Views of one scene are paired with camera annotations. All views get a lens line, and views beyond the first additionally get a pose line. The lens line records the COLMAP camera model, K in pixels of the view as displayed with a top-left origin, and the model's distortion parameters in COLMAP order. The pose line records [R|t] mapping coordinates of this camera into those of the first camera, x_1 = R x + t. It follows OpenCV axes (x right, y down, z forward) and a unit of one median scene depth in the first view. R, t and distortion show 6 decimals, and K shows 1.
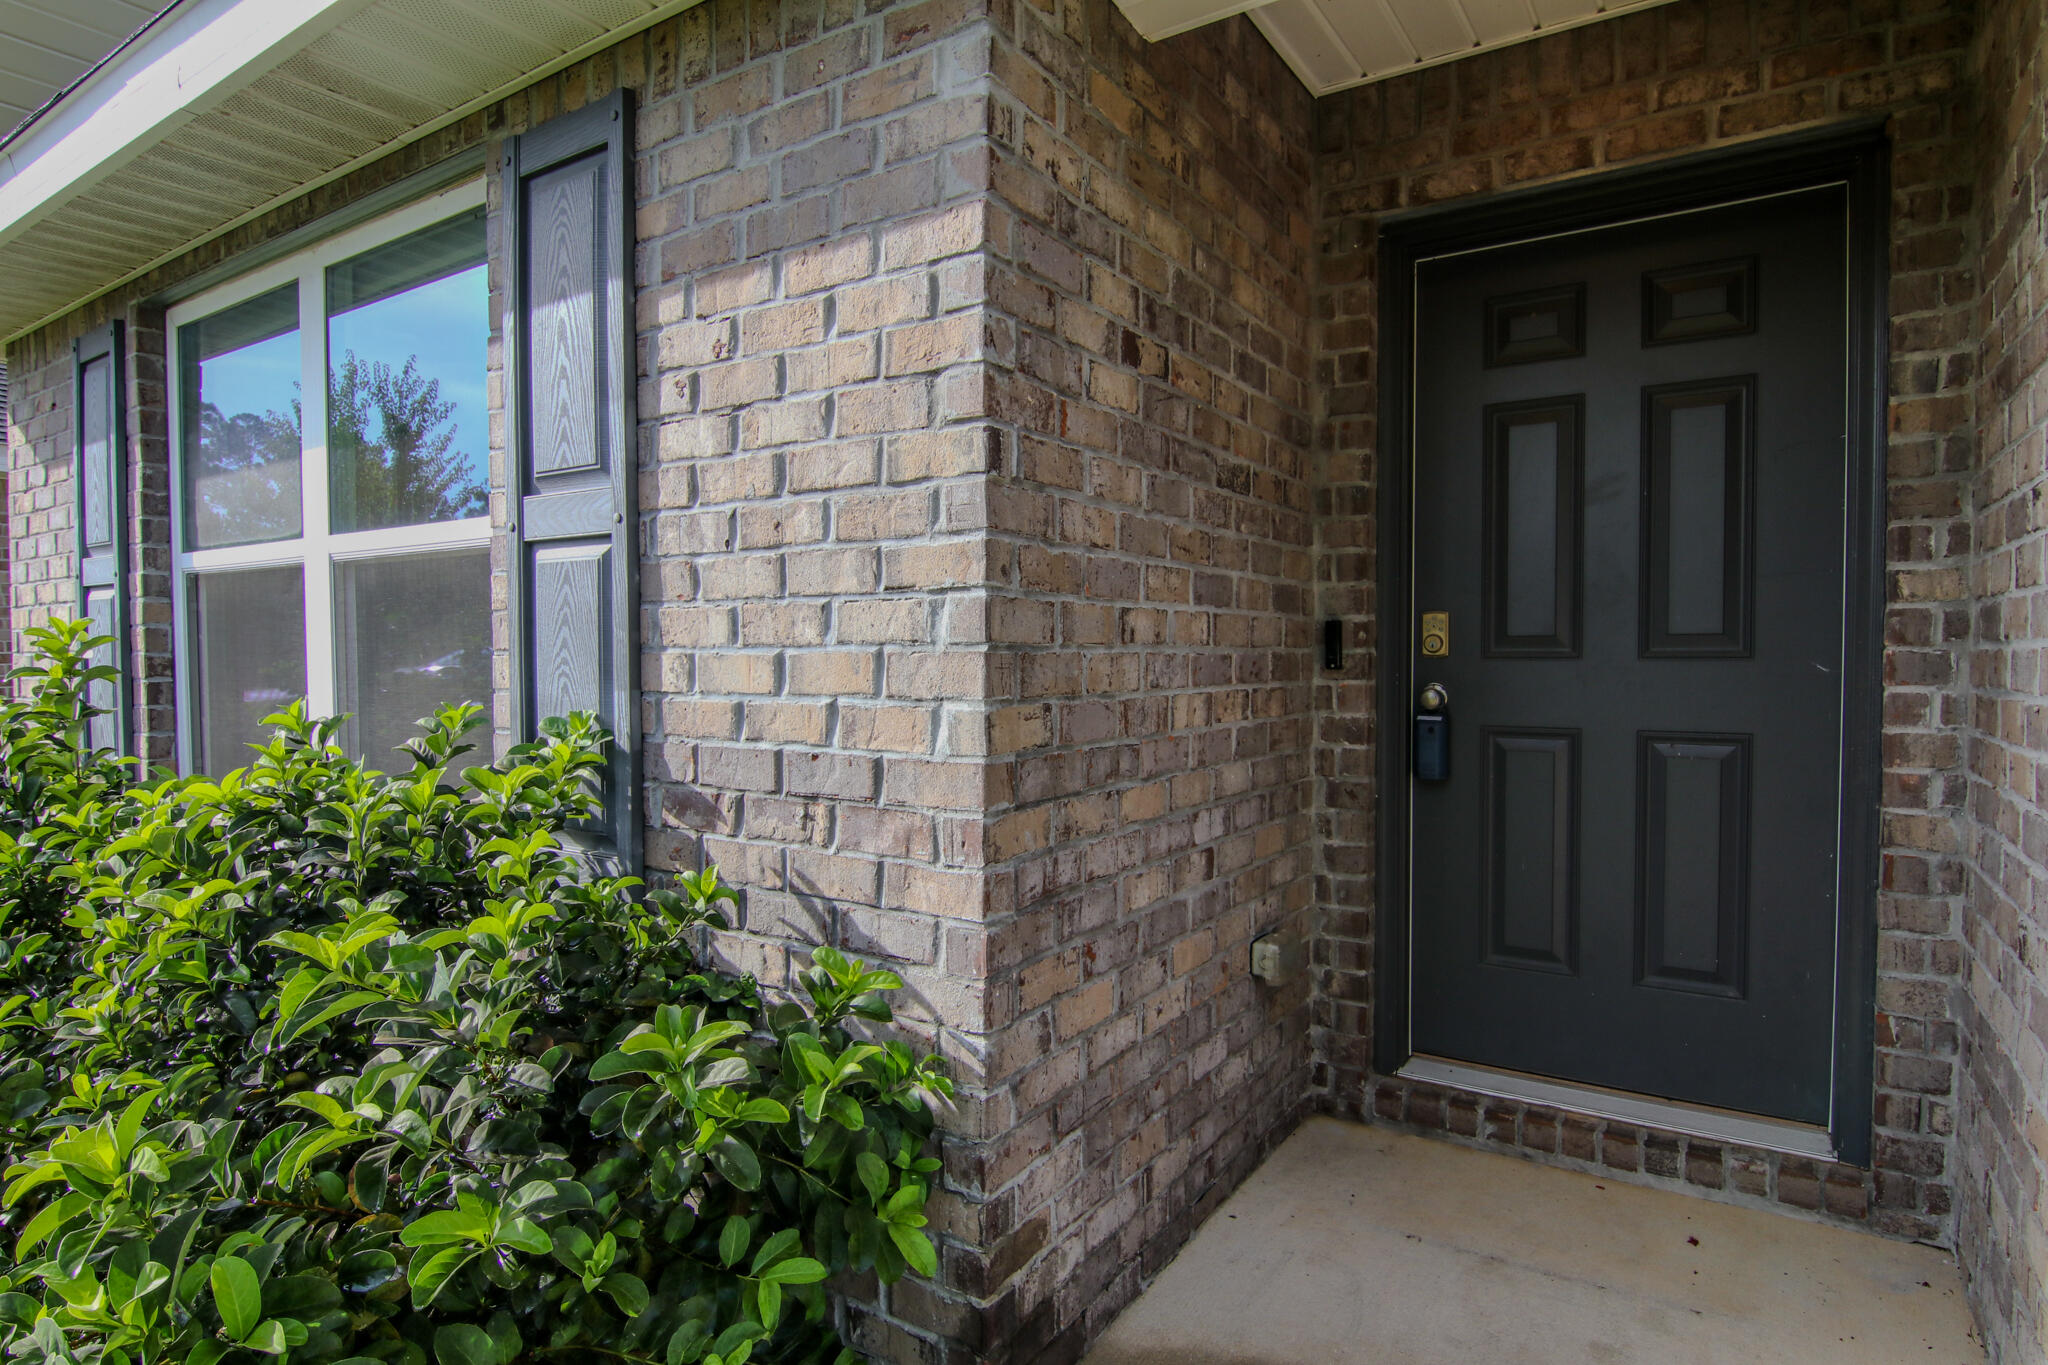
lens RADIAL K [[1150.5, 0, 1021.0], [0, 1150.5, 682.5], [0, 0, 1]] dist [-0.022809, -0.007079]
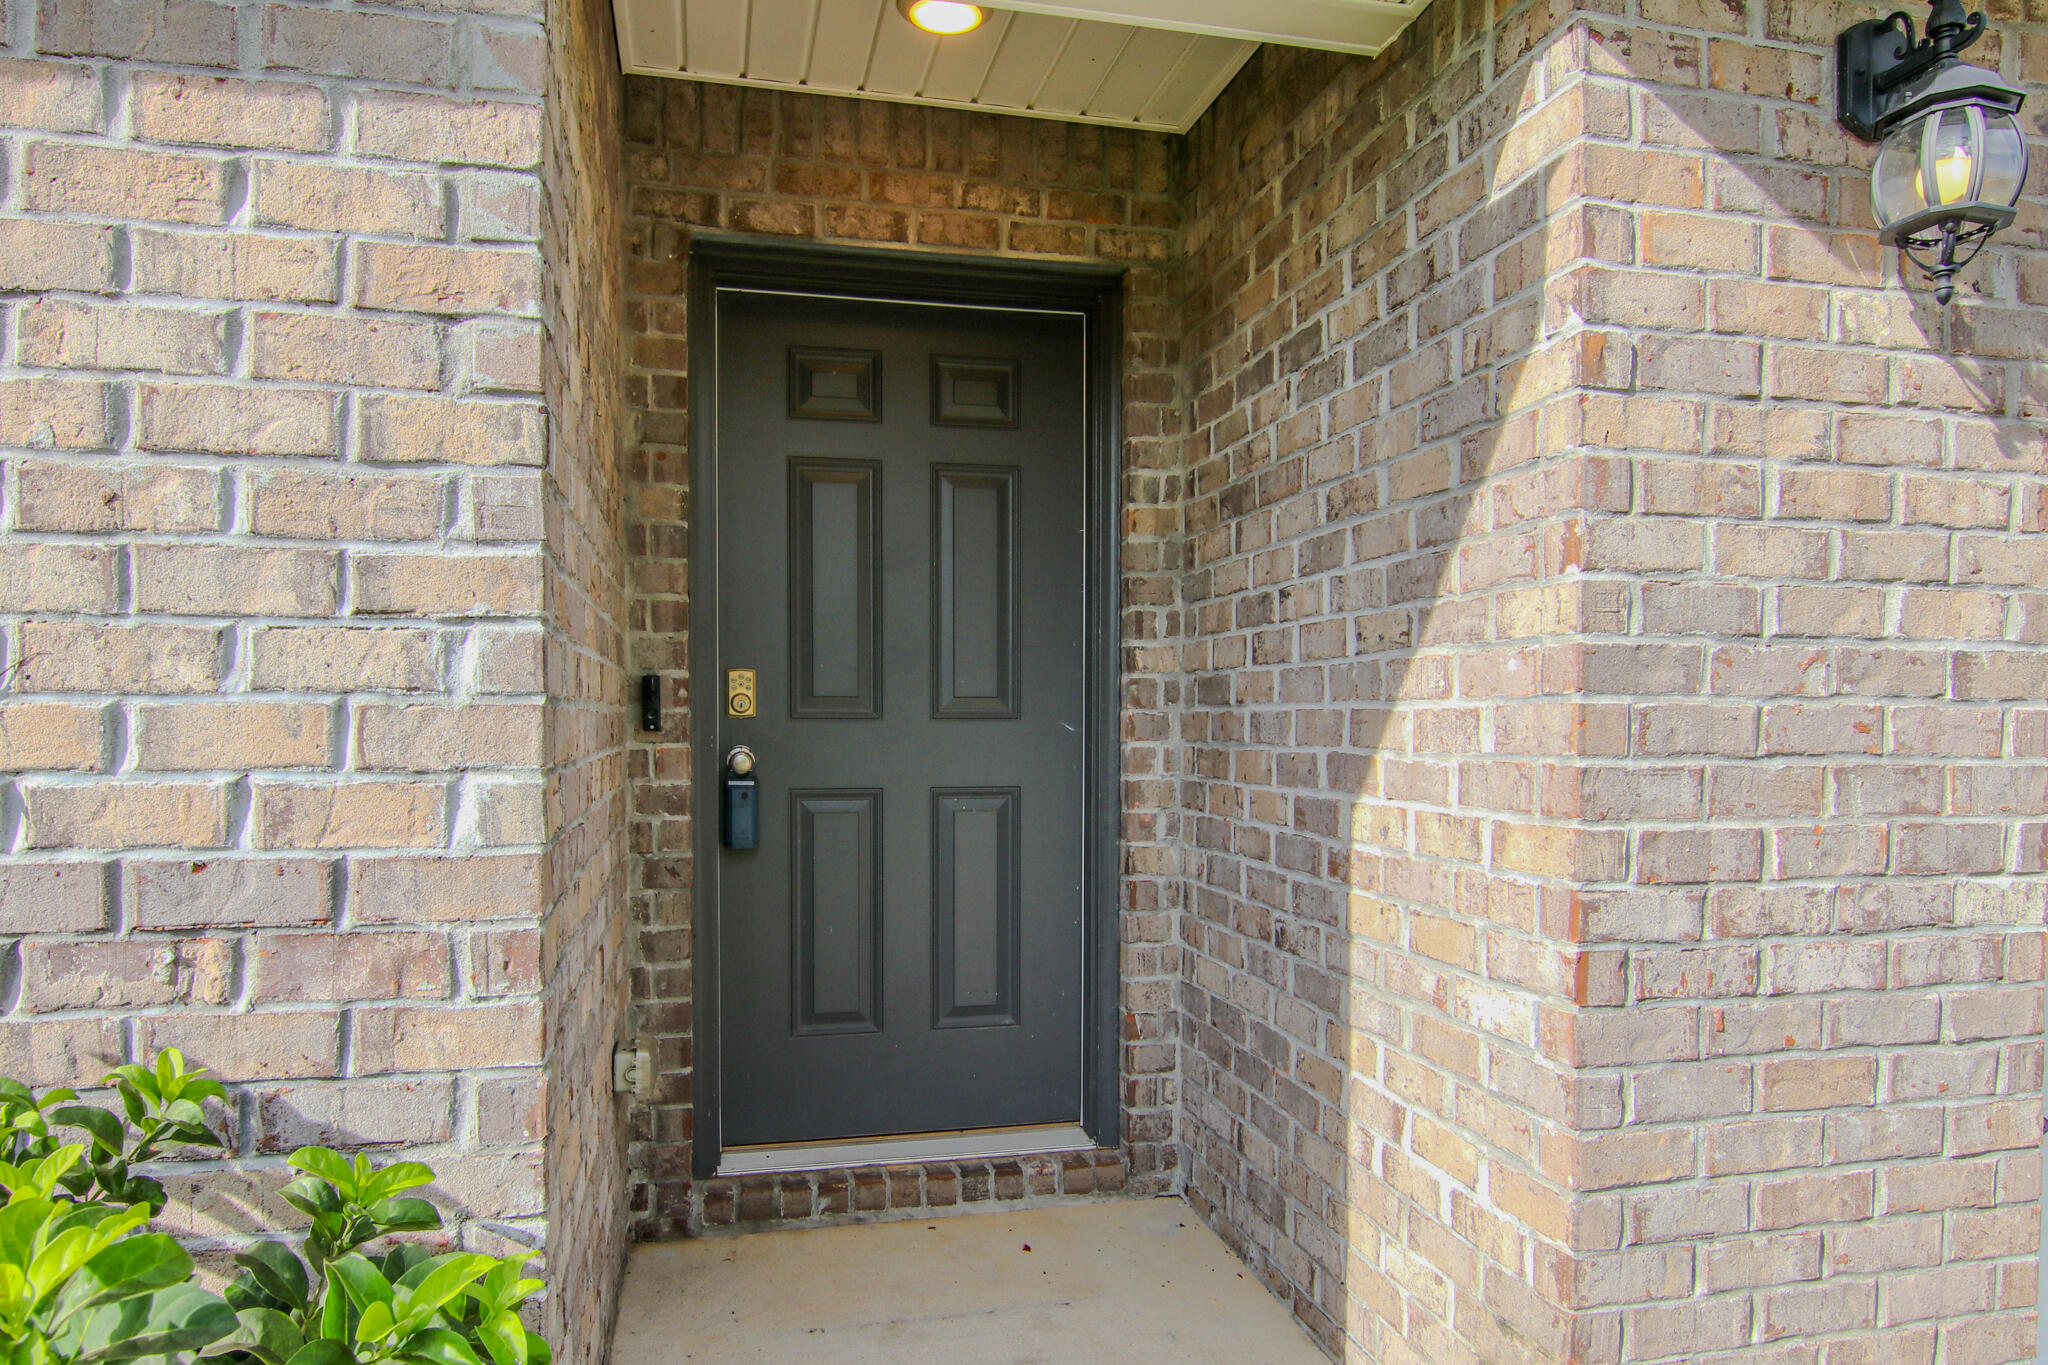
lens RADIAL K [[1308.0, 0, 1031.9], [0, 1308.0, 742.0], [0, 0, 1]] dist [-0.017831, -0.013631]
pose [[0.668201, -0.010257, 0.743910, -0.345349], [0.015670, 0.999877, -0.000289, 0.002253], [-0.743816, 0.011850, 0.668279, 0.144801]]
